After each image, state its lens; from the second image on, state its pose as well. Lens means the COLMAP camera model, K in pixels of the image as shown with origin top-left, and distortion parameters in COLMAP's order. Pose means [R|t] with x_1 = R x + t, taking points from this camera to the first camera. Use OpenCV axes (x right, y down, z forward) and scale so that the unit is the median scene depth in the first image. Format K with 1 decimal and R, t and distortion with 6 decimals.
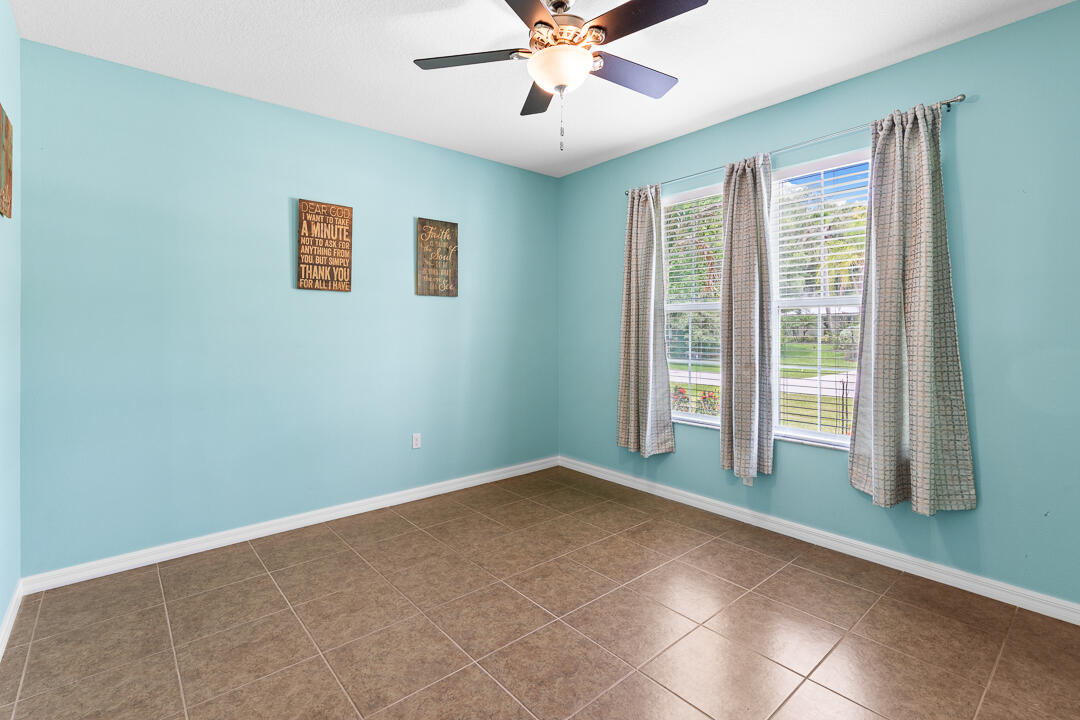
lens RADIAL K [[501.3, 0, 522.5], [0, 501.3, 328.4], [0, 0, 1]] dist [0.007805, -0.000848]
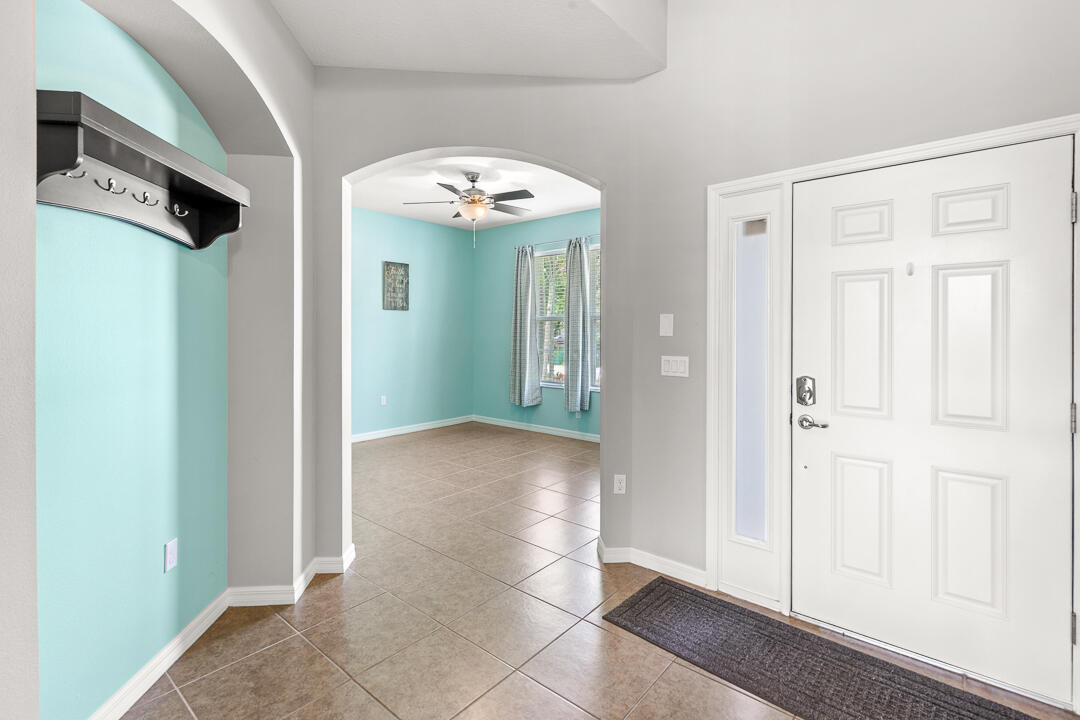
lens RADIAL K [[501.3, 0, 530.7], [0, 501.3, 331.9], [0, 0, 1]] dist [0.007805, -0.000848]
pose [[0.983110, 0.002743, 0.182994, -0.042081], [-0.003018, 0.999995, 0.001225, 0.000739], [-0.182989, -0.001757, 0.983113, -0.642462]]
